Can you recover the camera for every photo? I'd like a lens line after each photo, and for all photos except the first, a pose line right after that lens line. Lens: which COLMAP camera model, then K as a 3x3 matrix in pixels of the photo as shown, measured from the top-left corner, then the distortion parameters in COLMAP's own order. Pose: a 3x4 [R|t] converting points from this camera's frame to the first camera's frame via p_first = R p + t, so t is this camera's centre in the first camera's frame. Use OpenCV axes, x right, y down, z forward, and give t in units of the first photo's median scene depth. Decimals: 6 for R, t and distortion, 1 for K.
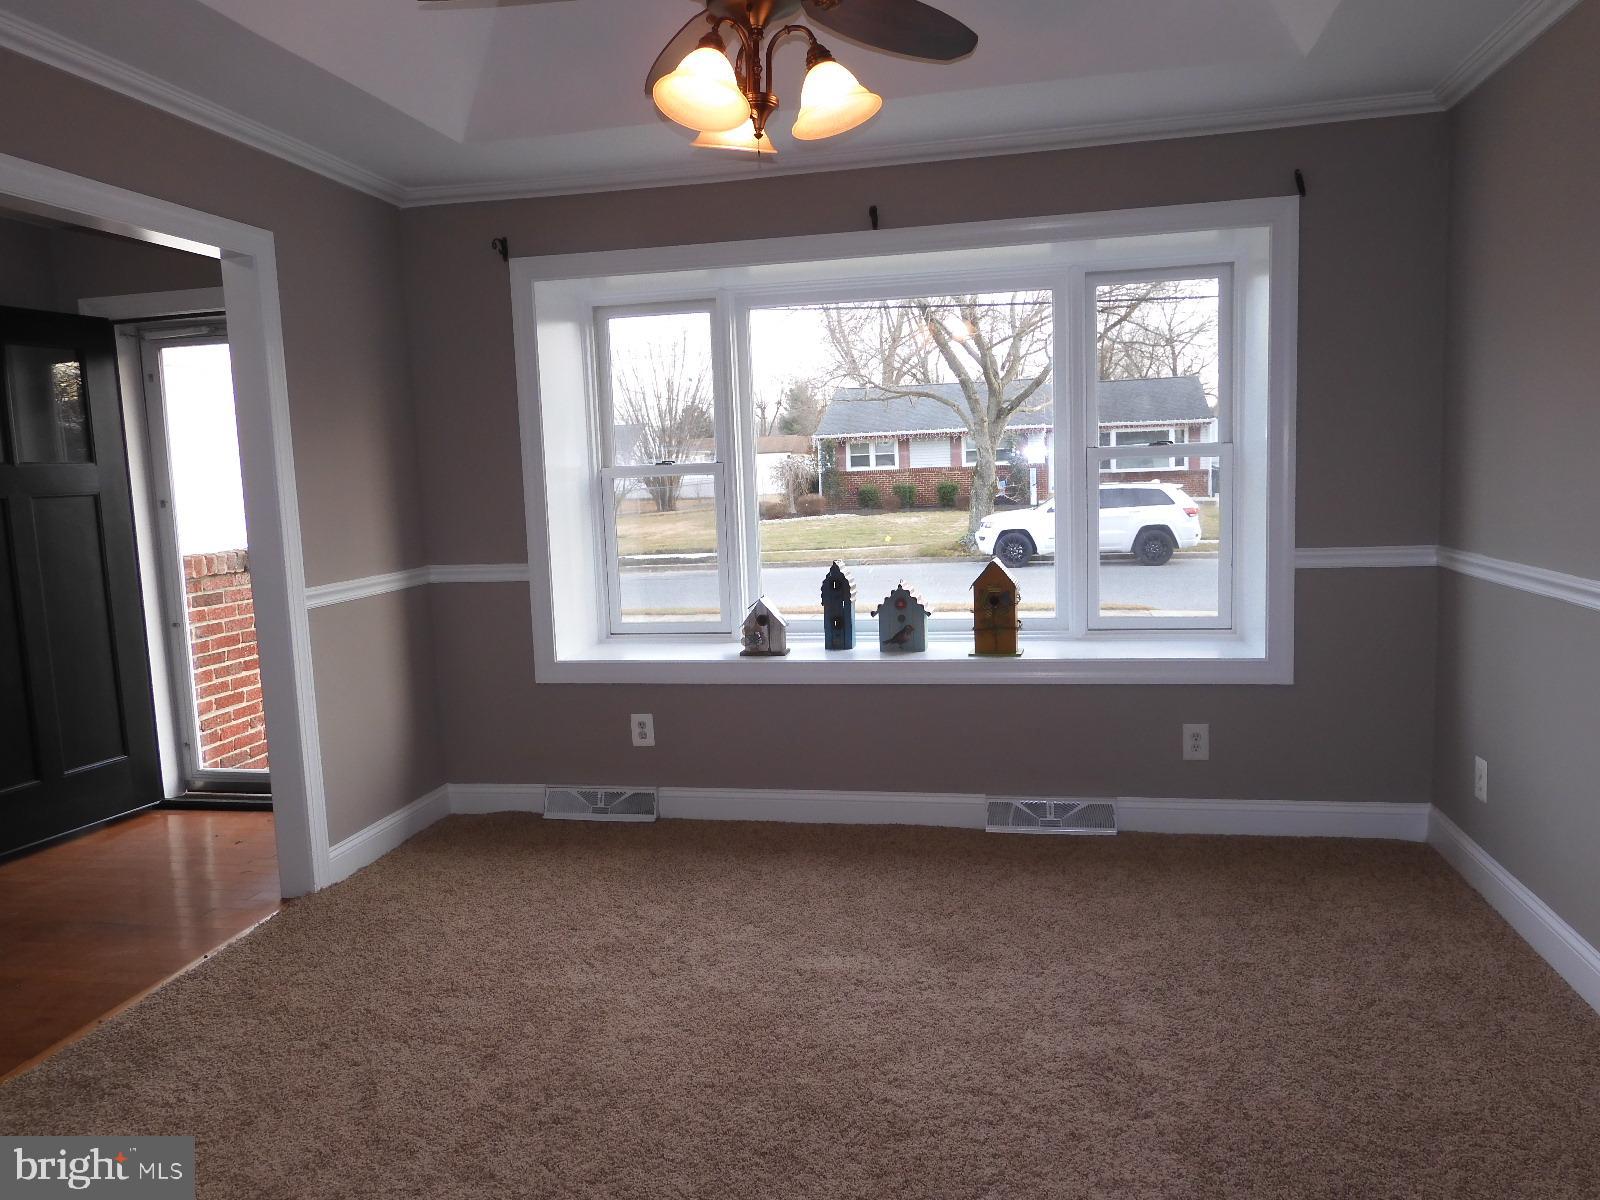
lens RADIAL K [[1139.0, 0, 798.7], [0, 1139.0, 597.3], [0, 0, 1]] dist [0.000036, -0.000294]
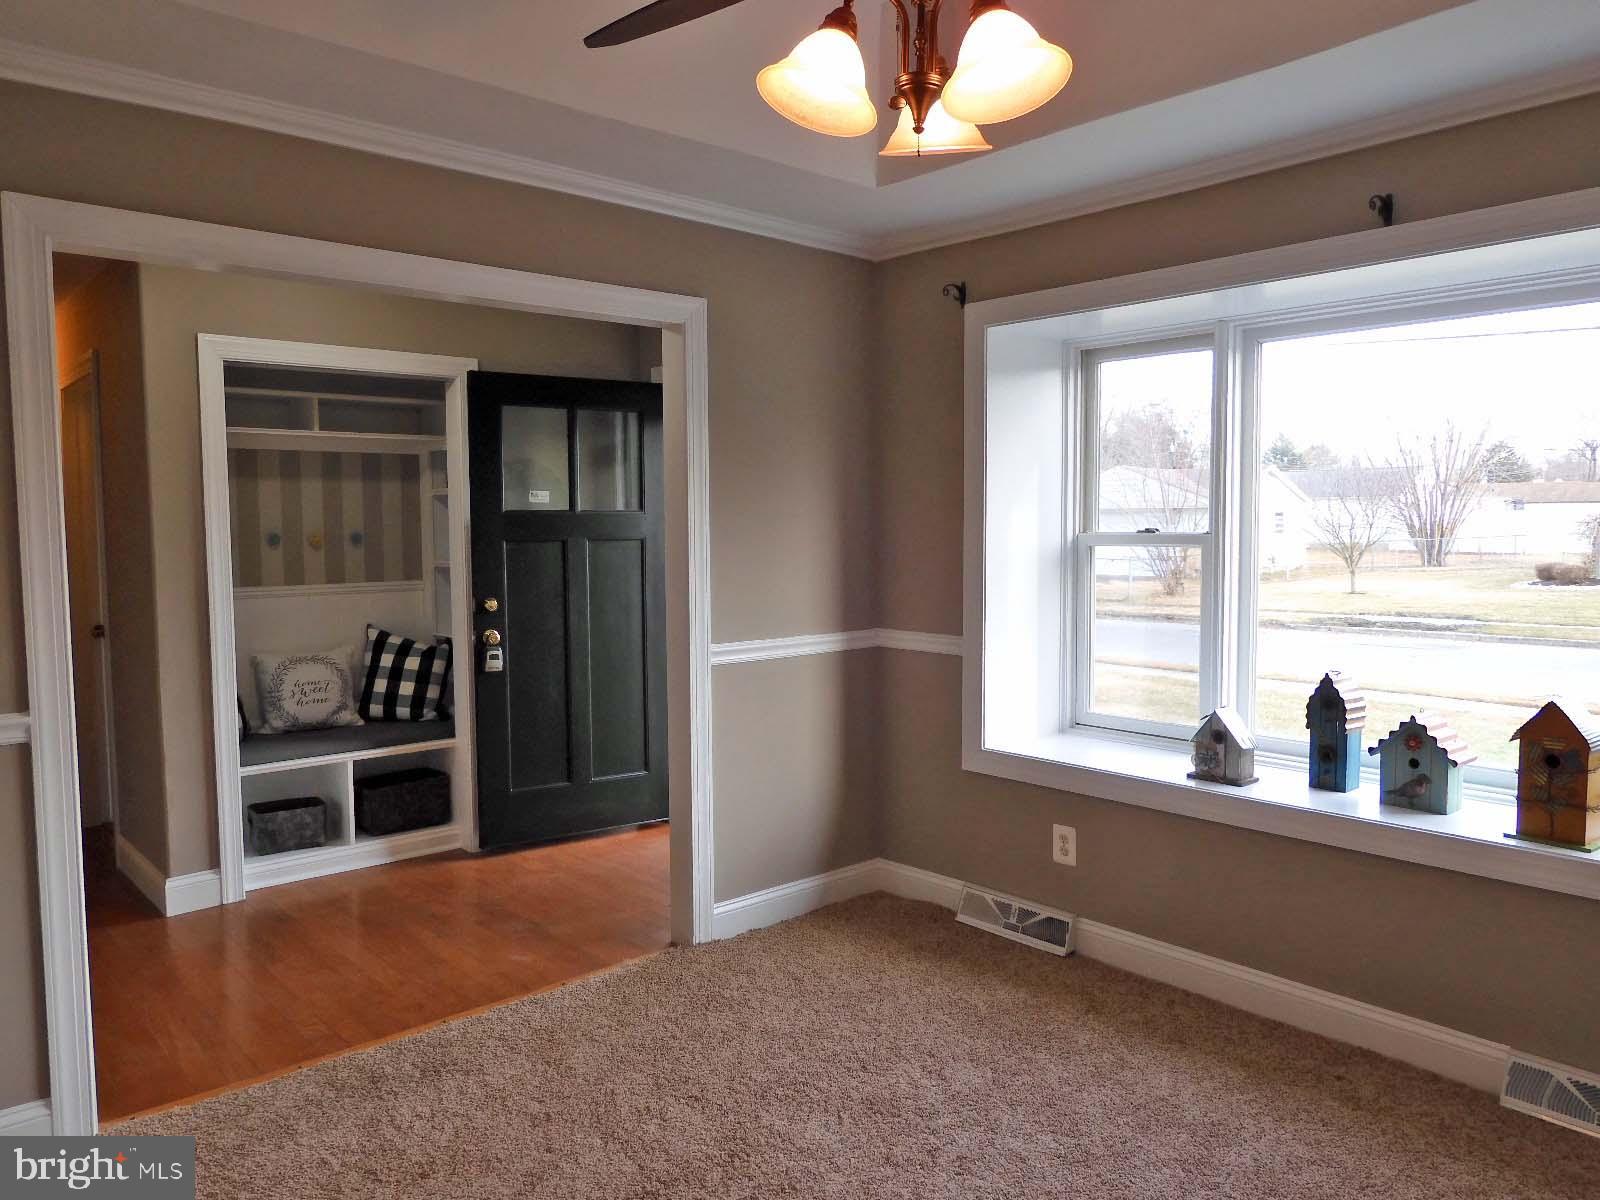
lens RADIAL K [[1139.0, 0, 794.3], [0, 1139.0, 600.6], [0, 0, 1]] dist [0.000036, -0.000294]
pose [[0.803375, 0.075595, -0.590655, 0.191306], [-0.094747, 0.995500, -0.001460, -0.044898], [0.587887, 0.057136, 0.806923, 0.188957]]
